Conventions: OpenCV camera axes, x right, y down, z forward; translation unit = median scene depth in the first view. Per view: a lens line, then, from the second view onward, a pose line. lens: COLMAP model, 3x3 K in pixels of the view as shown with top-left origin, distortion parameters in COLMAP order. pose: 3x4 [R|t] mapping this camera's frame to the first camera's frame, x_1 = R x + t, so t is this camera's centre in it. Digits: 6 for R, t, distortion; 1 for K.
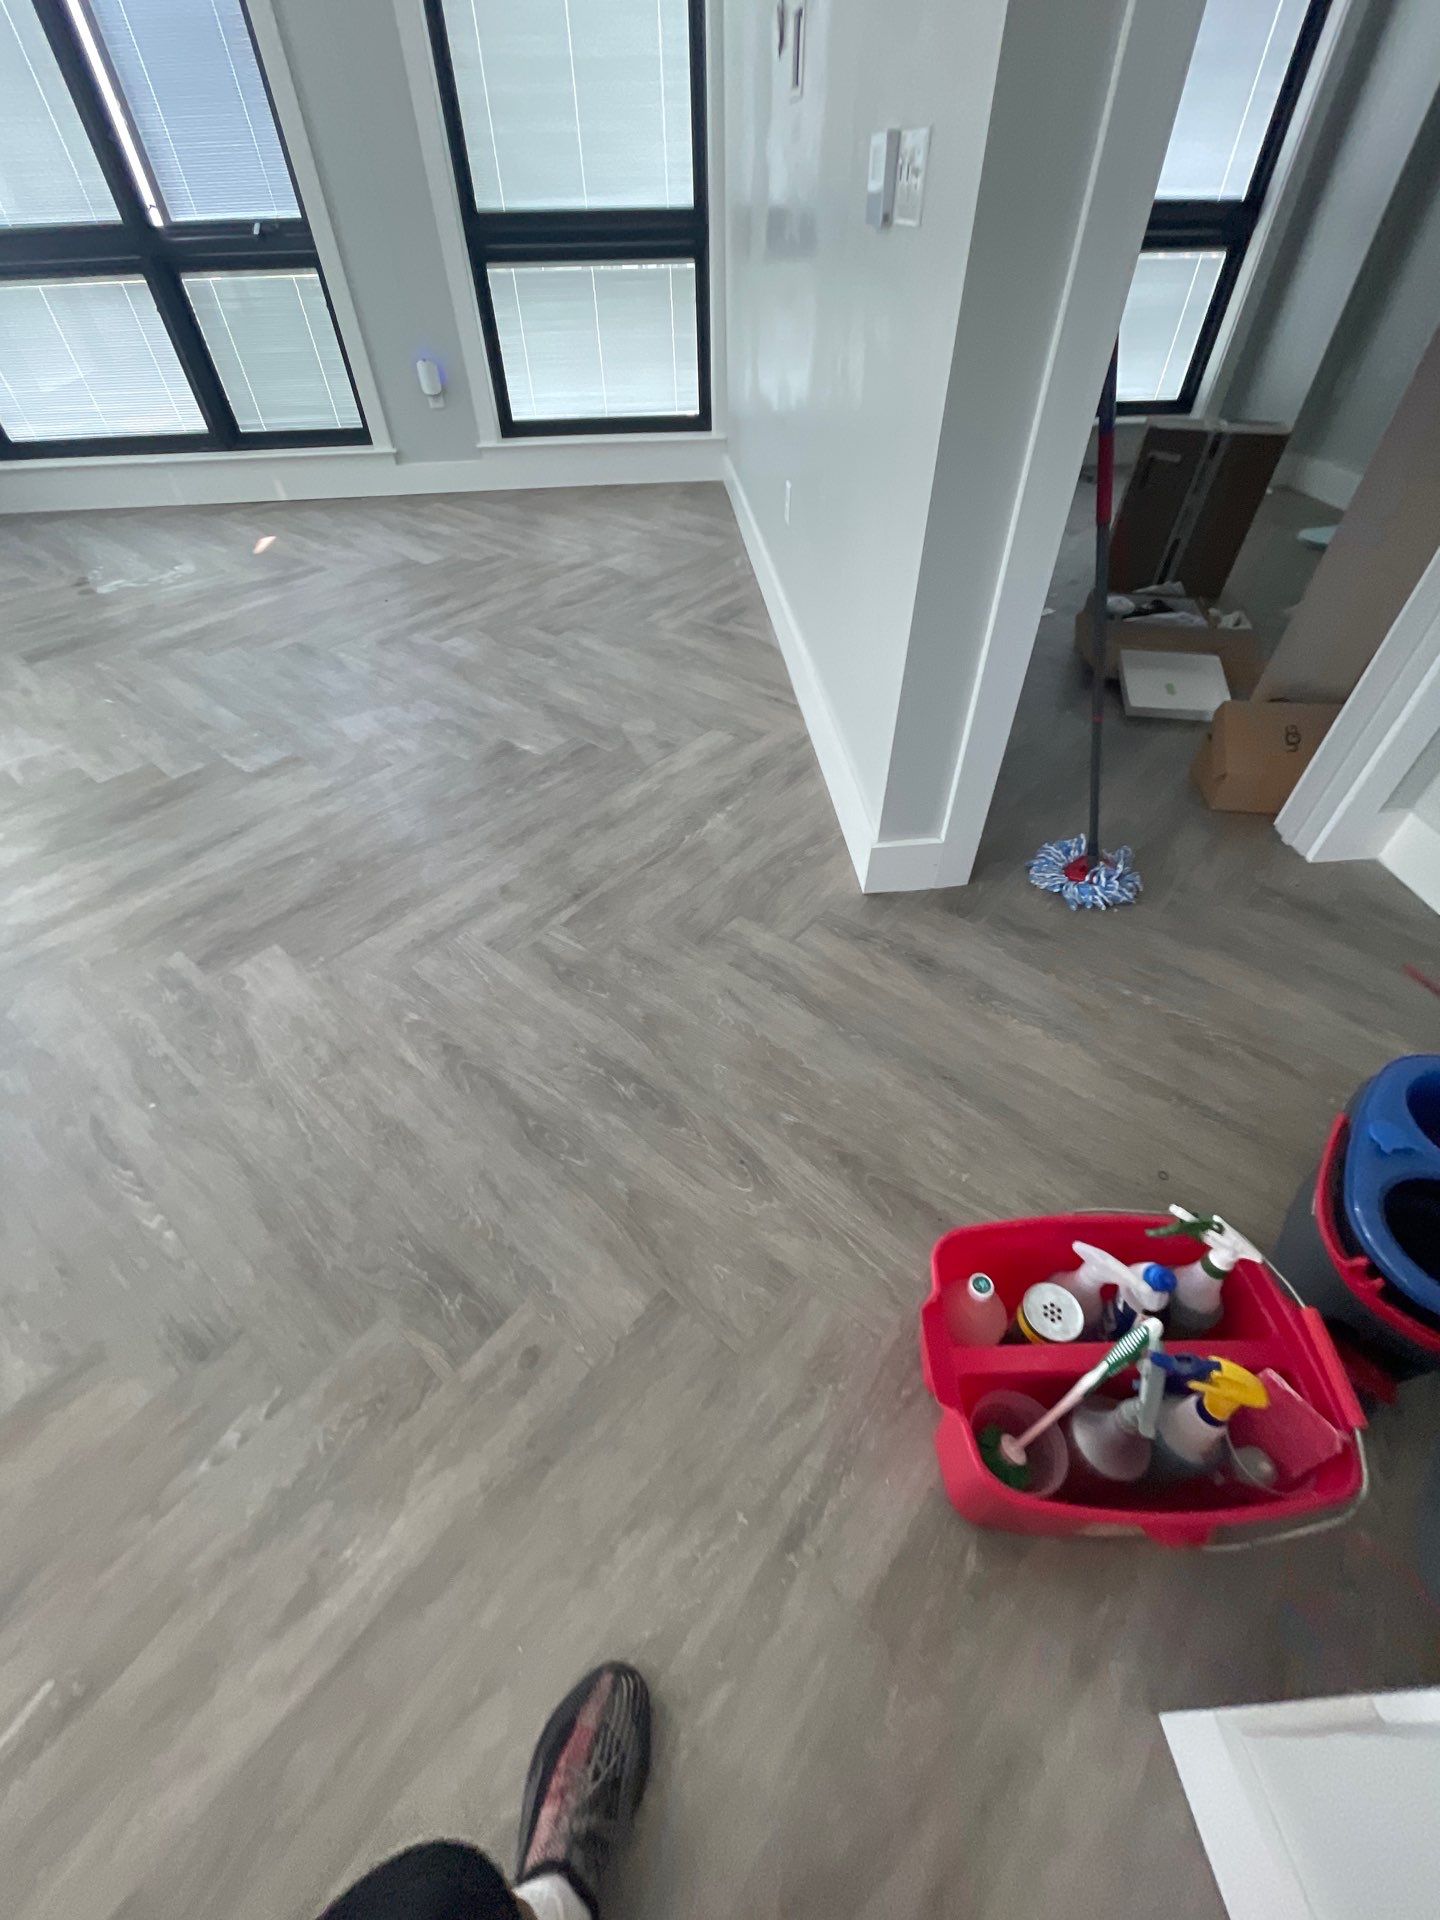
lens RADIAL K [[770.4, 0, 732.9], [0, 770.4, 963.7], [0, 0, 1]] dist [-0.015984, 0.005602]
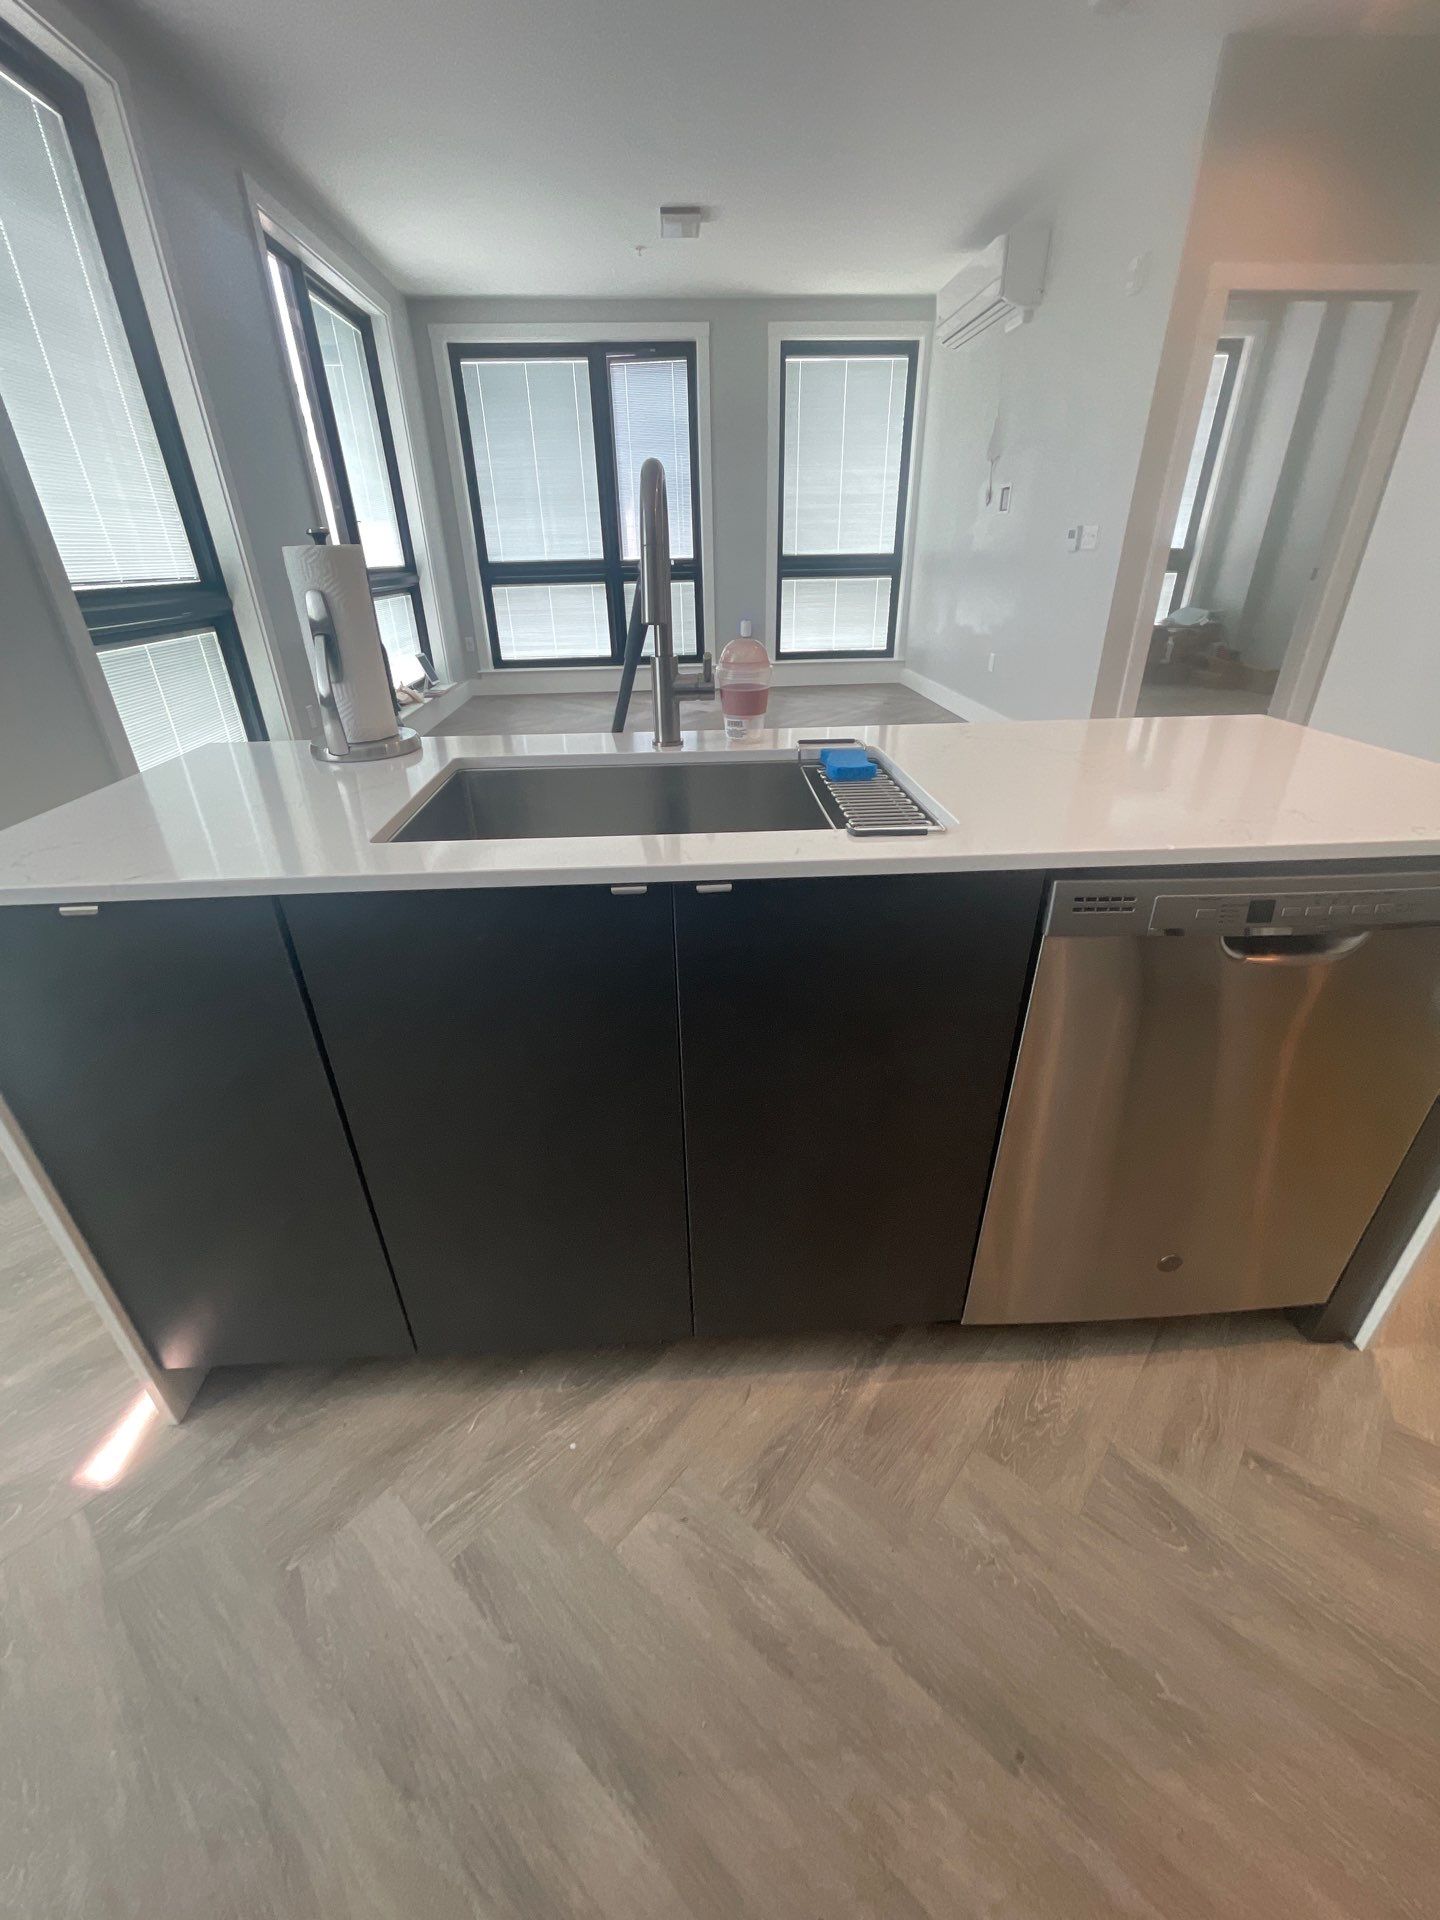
lens RADIAL K [[779.9, 0, 715.1], [0, 779.9, 955.9], [0, 0, 1]] dist [-0.001290, -0.000241]
pose [[0.999433, 0.012907, -0.031109, -0.760335], [-0.021890, 0.950898, -0.308730, 1.042687], [0.025597, 0.309236, 0.950641, -1.004369]]
